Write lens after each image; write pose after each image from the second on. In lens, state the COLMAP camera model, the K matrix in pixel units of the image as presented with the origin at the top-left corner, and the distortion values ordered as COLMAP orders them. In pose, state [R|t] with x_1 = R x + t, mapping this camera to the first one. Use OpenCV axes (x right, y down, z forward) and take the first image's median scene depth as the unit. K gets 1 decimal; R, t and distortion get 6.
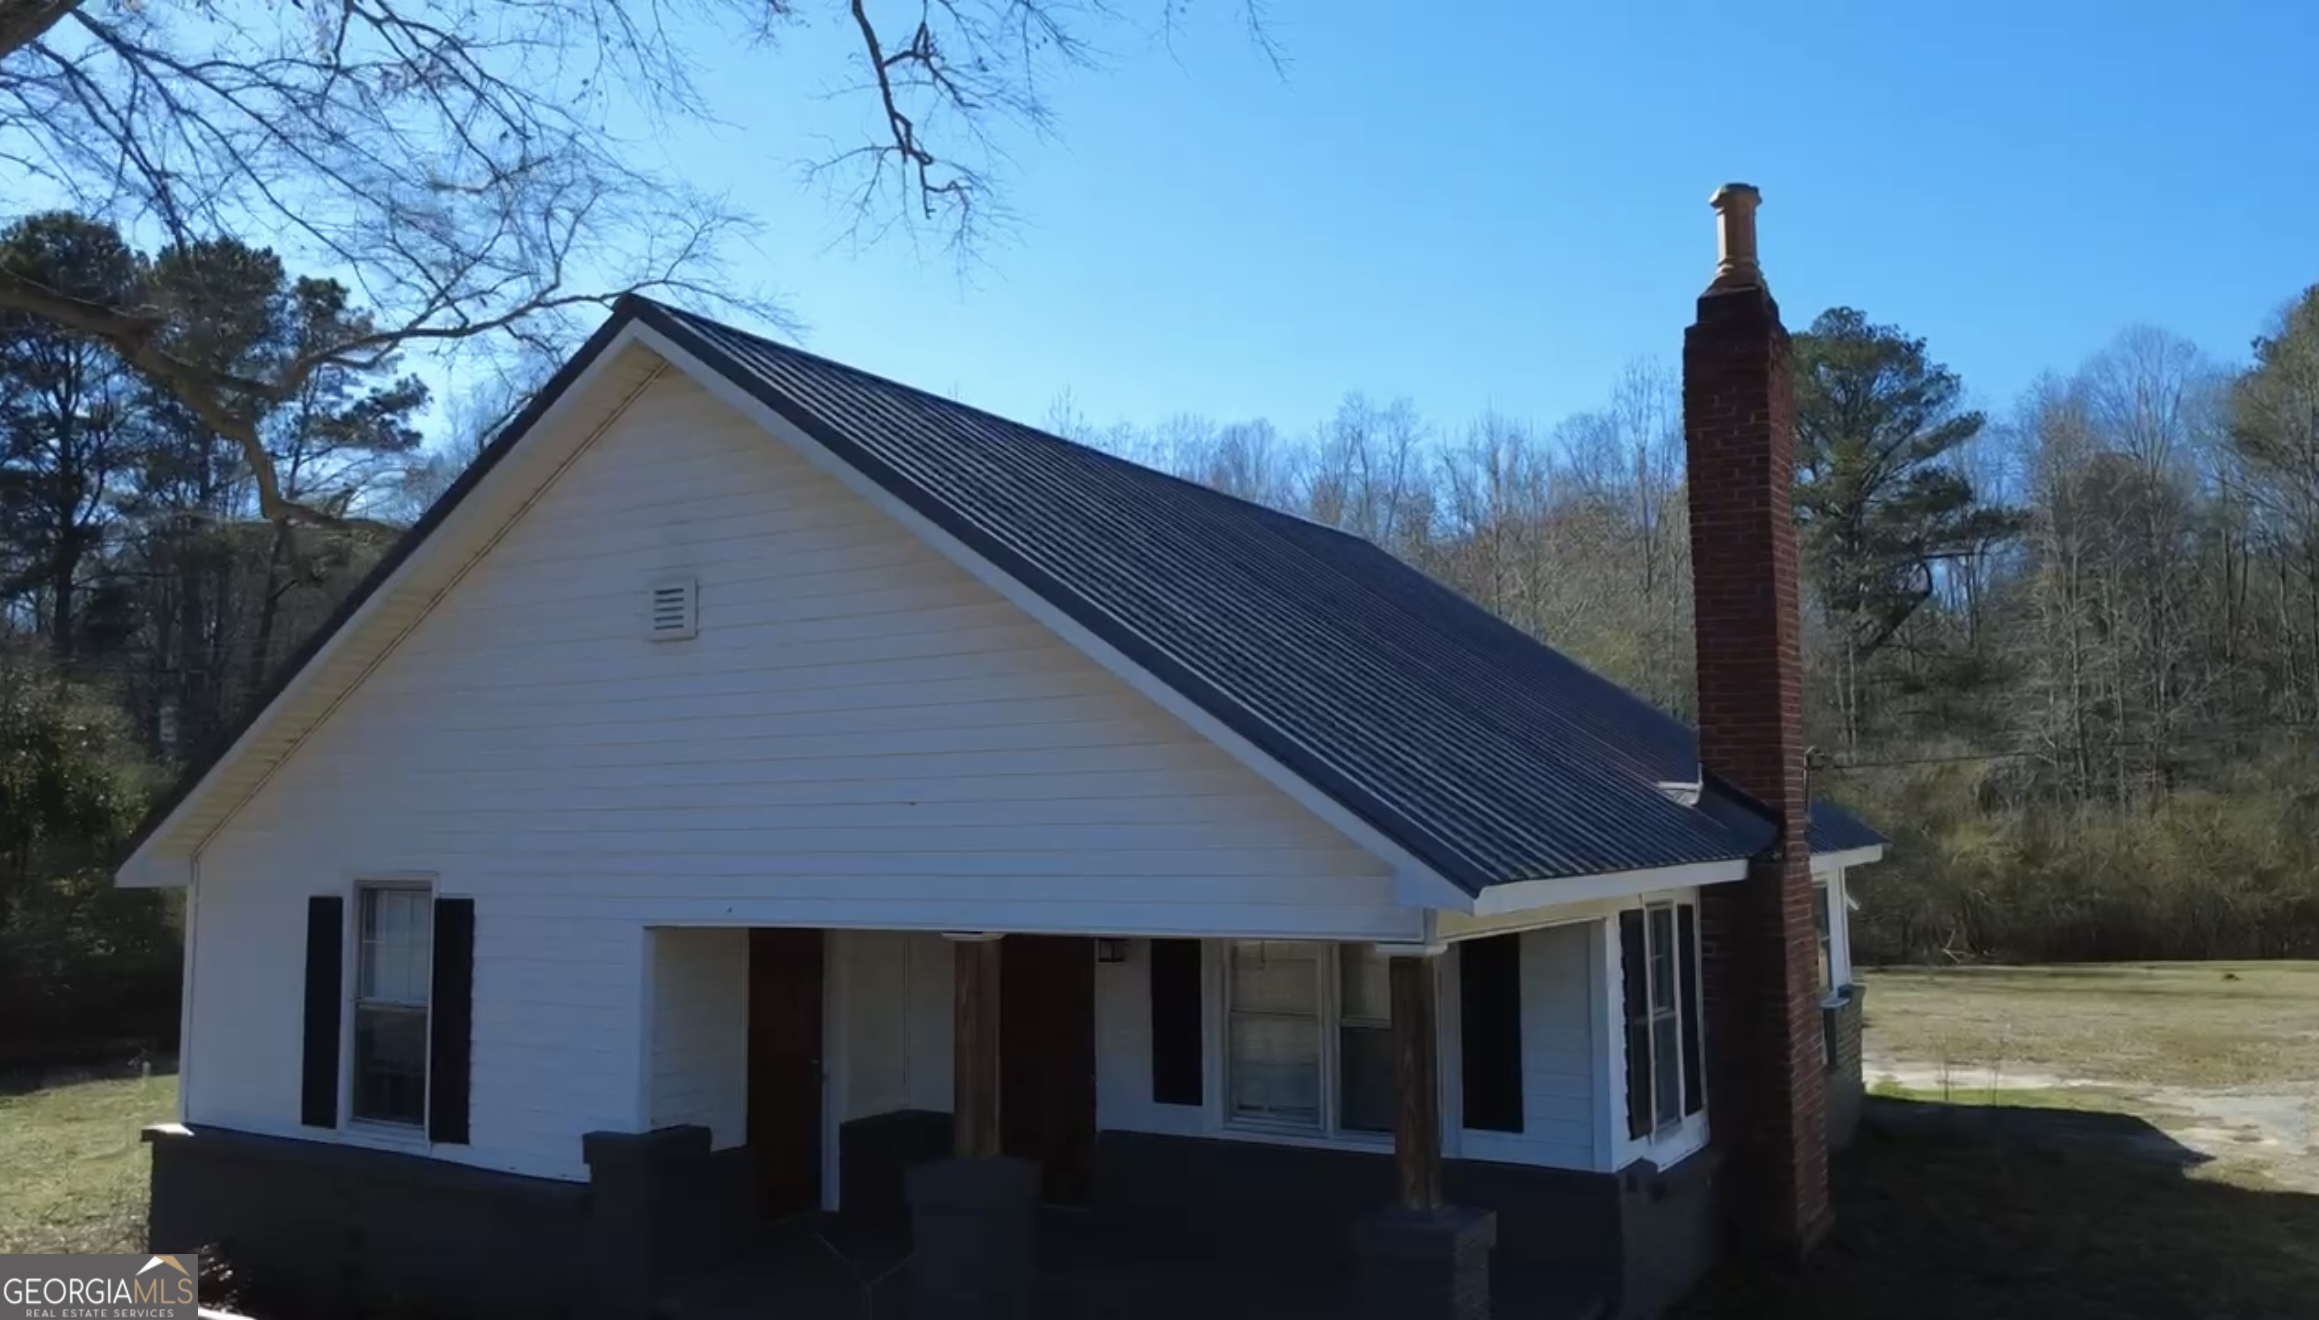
lens RADIAL K [[1771.2, 0, 1170.1], [0, 1771.2, 653.4], [0, 0, 1]] dist [-0.002025, 0.009466]
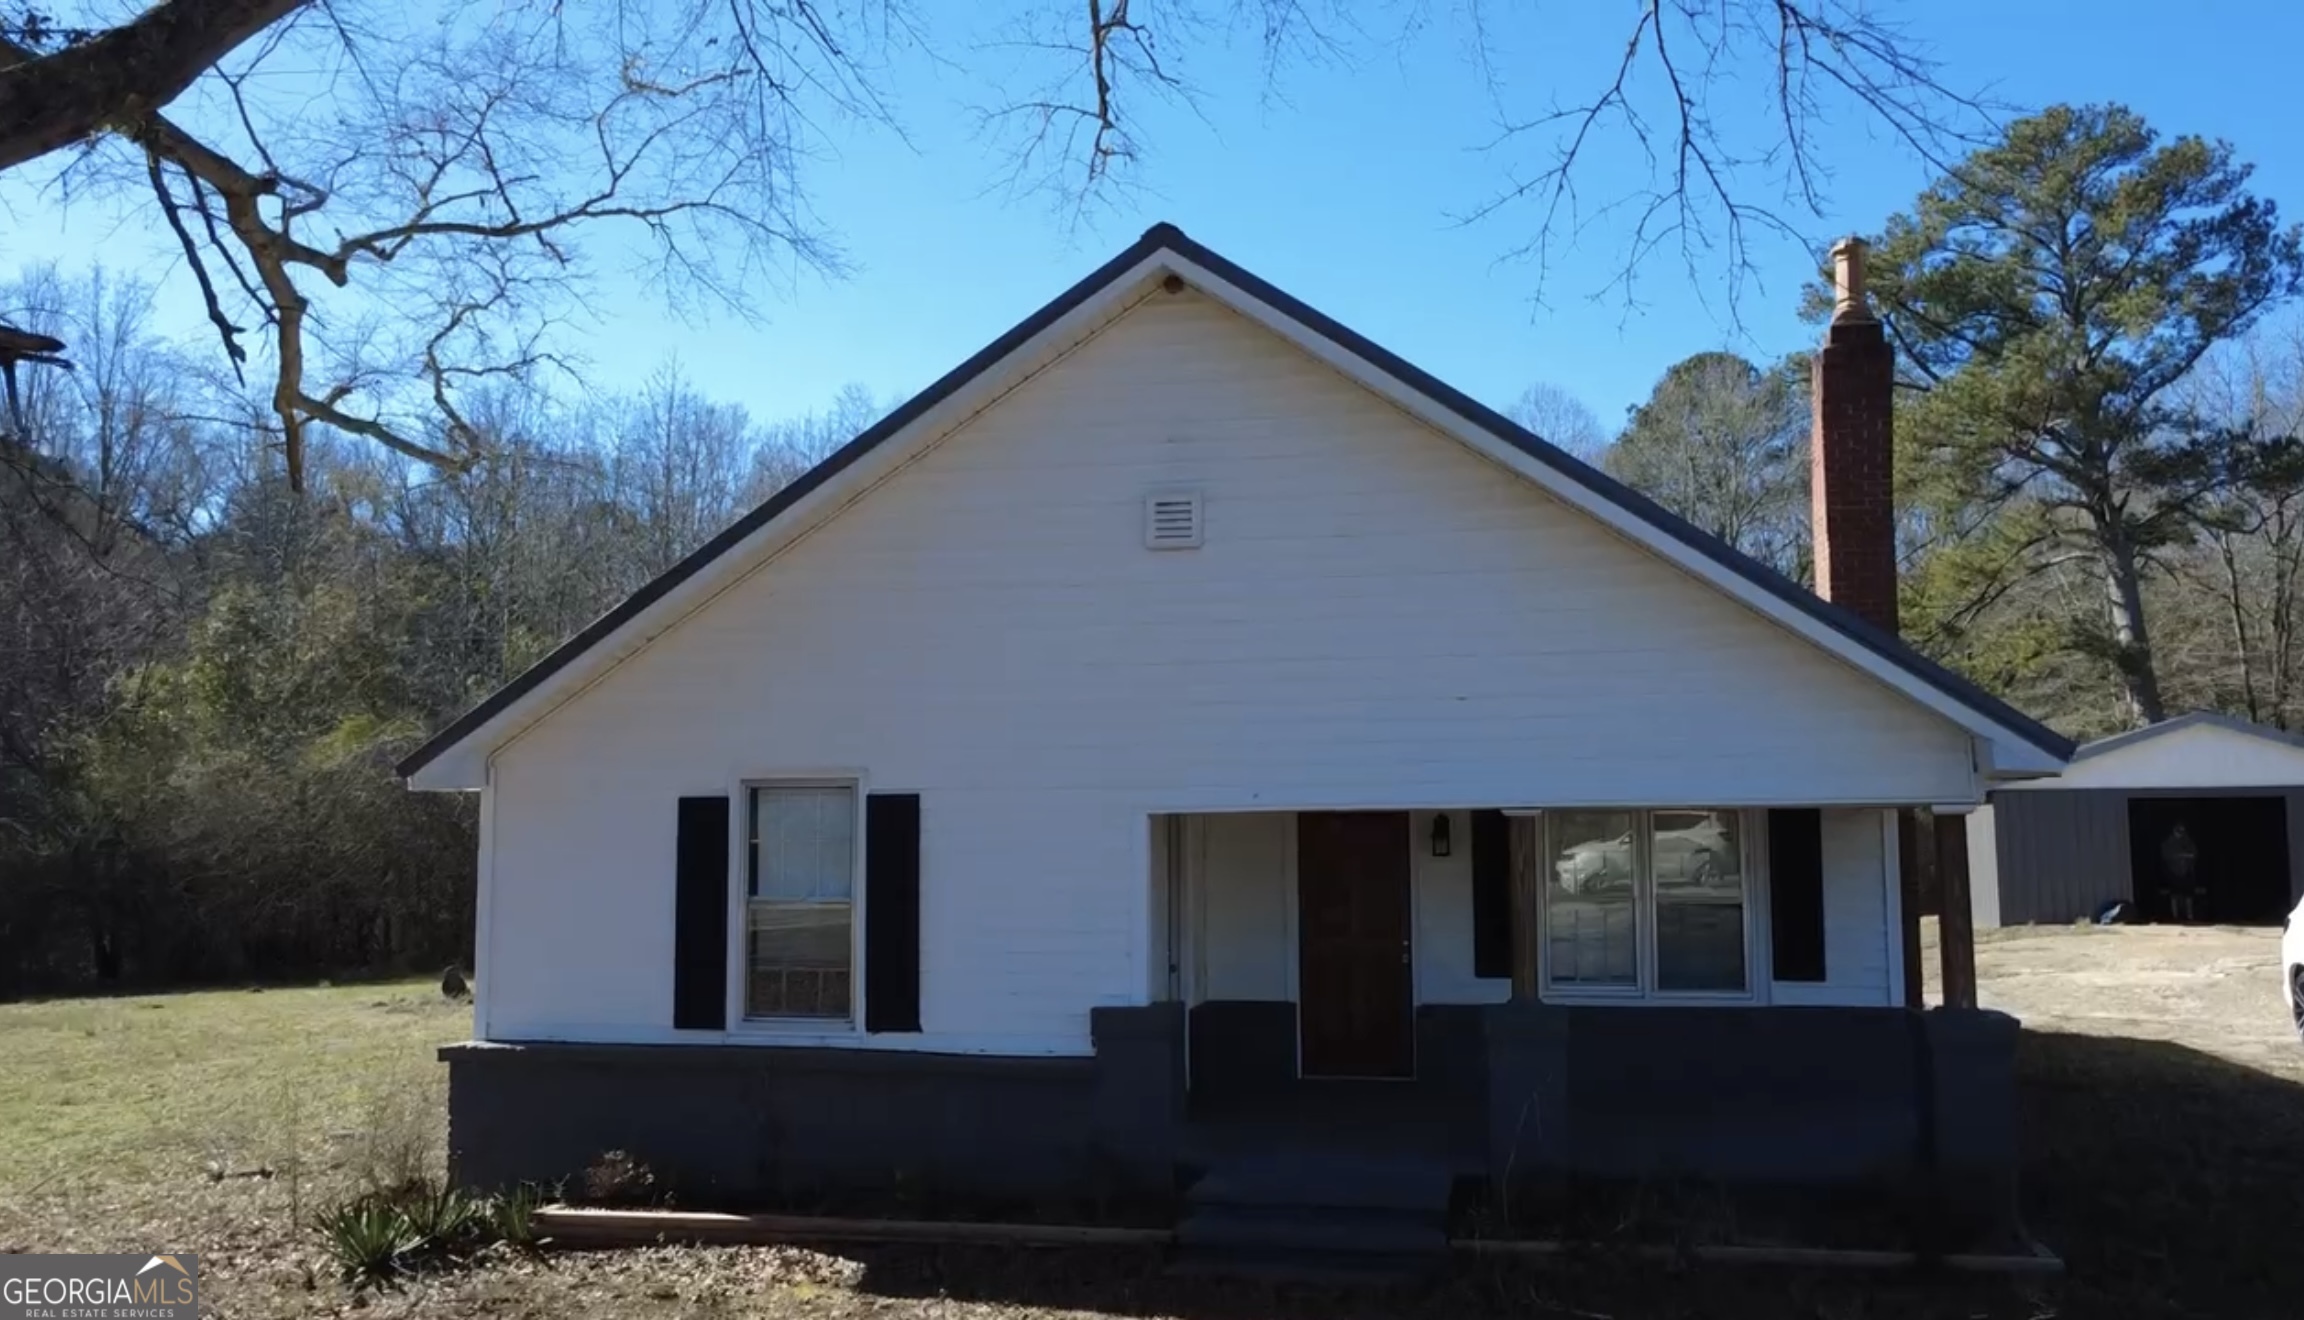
lens RADIAL K [[1766.6, 0, 1143.1], [0, 1766.6, 654.5], [0, 0, 1]] dist [-0.002618, -0.002476]
pose [[0.940280, 0.035308, 0.338567, -0.598683], [-0.034916, 0.999364, -0.007248, 0.058910], [-0.338608, -0.005006, 0.940914, -0.003774]]
